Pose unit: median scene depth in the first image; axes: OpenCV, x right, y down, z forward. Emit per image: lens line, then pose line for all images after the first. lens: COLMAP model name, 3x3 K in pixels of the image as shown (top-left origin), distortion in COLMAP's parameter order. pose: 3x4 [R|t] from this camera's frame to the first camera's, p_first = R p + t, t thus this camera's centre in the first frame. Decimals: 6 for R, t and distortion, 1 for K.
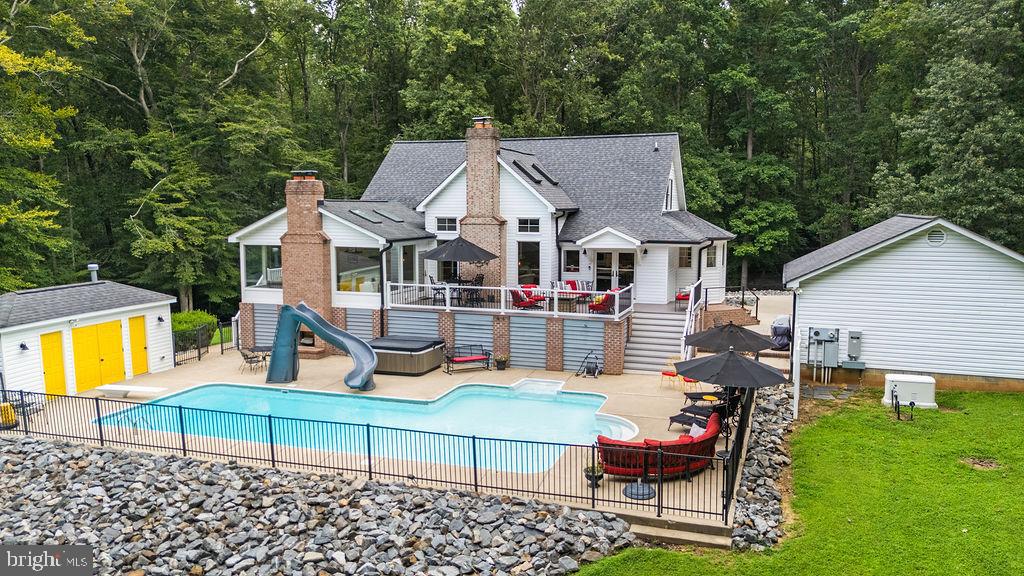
lens RADIAL K [[749.4, 0, 512.0], [0, 749.4, 288.0], [0, 0, 1]] dist [0.056266, -0.052008]
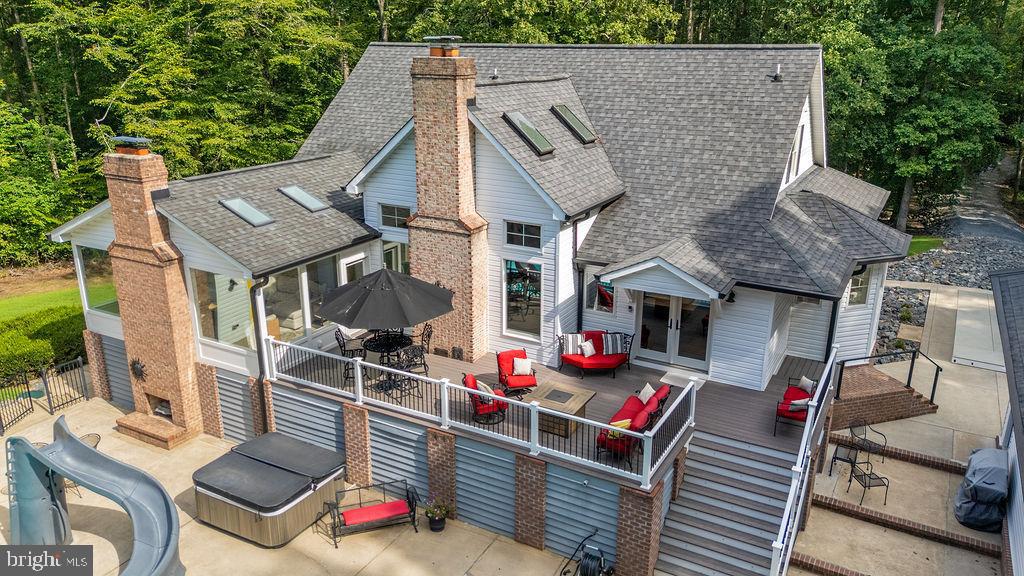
lens RADIAL K [[753.0, 0, 512.0], [0, 753.0, 288.0], [0, 0, 1]] dist [0.042274, -0.036927]
pose [[0.986547, 0.053845, -0.154358, 0.103757], [-0.021443, 0.978665, 0.204341, -0.160216], [0.162068, -0.198282, 0.966653, 0.440108]]
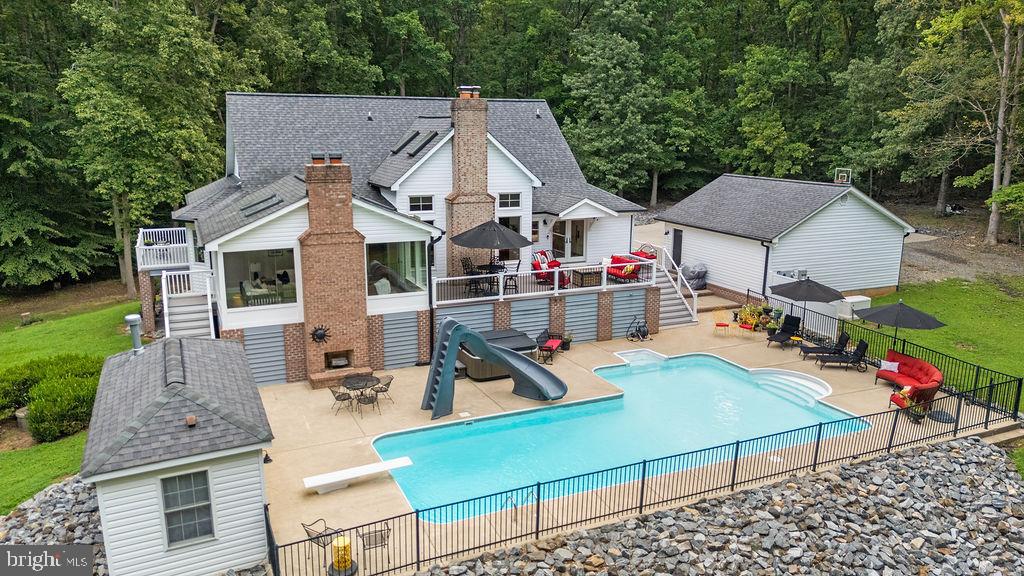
lens RADIAL K [[750.9, 0, 512.0], [0, 750.9, 288.0], [0, 0, 1]] dist [0.073593, -0.087609]
pose [[0.728898, -0.144030, 0.669301, -0.650863], [0.072003, 0.988326, 0.134268, -0.101971], [-0.680826, -0.049676, 0.730759, 0.271553]]
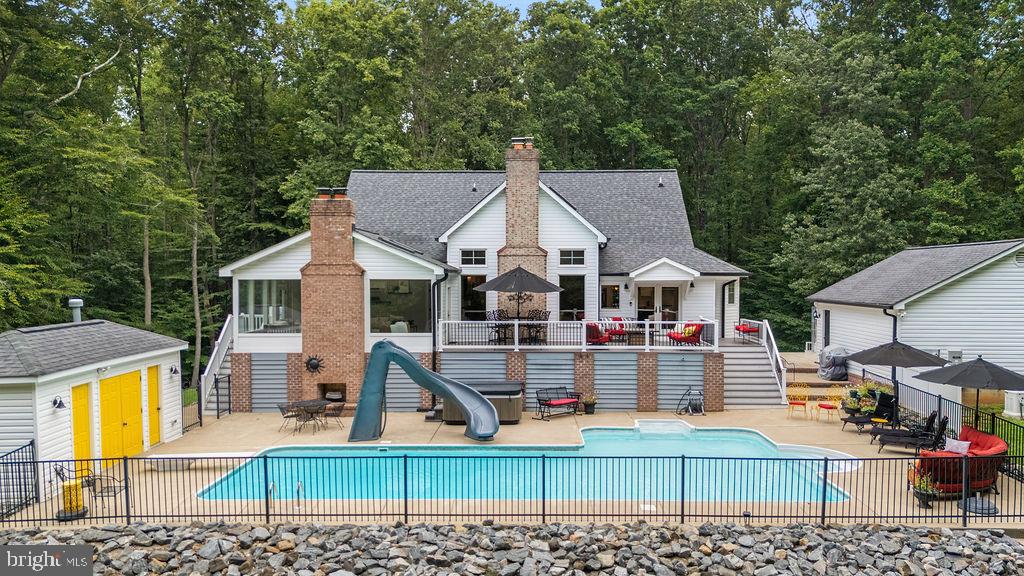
lens RADIAL K [[789.6, 0, 519.1], [0, 789.6, 299.9], [0, 0, 1]] dist [0.063310, -0.060249]
pose [[0.951614, -0.009591, 0.307147, -0.333240], [0.034224, 0.996602, -0.074915, 0.037320], [-0.305385, 0.081802, 0.948709, 0.115320]]
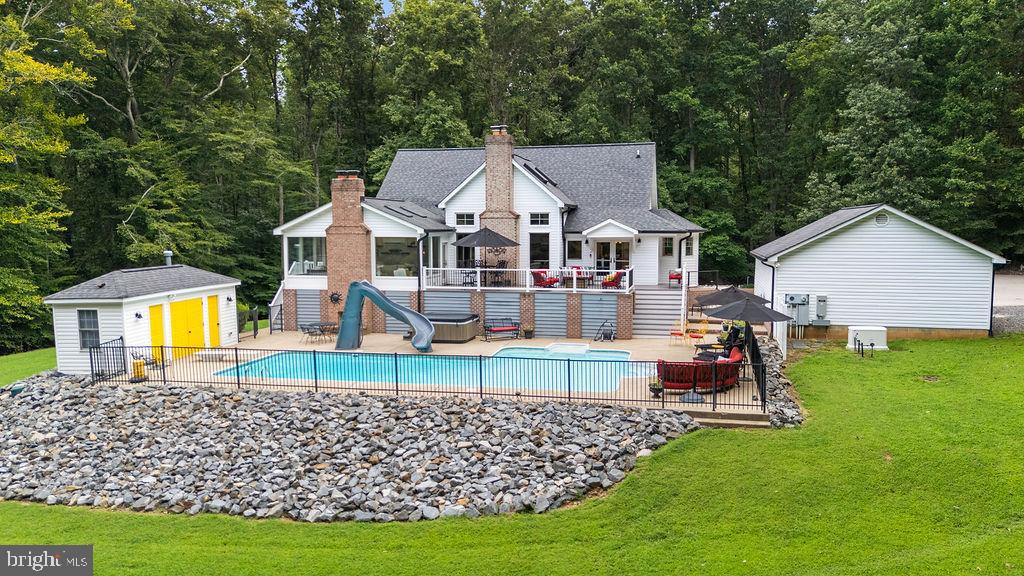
lens RADIAL K [[750.9, 0, 512.0], [0, 750.9, 288.0], [0, 0, 1]] dist [0.073593, -0.087609]
pose [[0.994265, -0.012047, 0.106268, -0.144693], [0.014999, 0.999522, -0.027020, 0.054024], [-0.105892, 0.028459, 0.993970, -0.148532]]
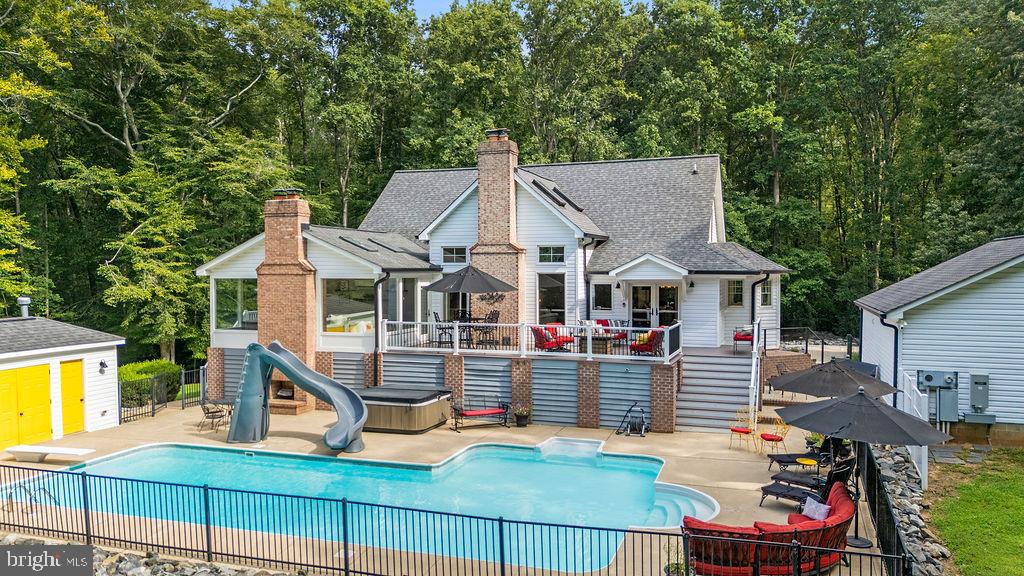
lens RADIAL K [[749.4, 0, 512.0], [0, 749.4, 288.0], [0, 0, 1]] dist [0.056266, -0.052008]
pose [[0.999991, -0.001746, -0.003932, -0.019073], [0.001405, 0.996382, -0.084973, 0.025826], [0.004066, 0.084967, 0.996375, 0.160592]]
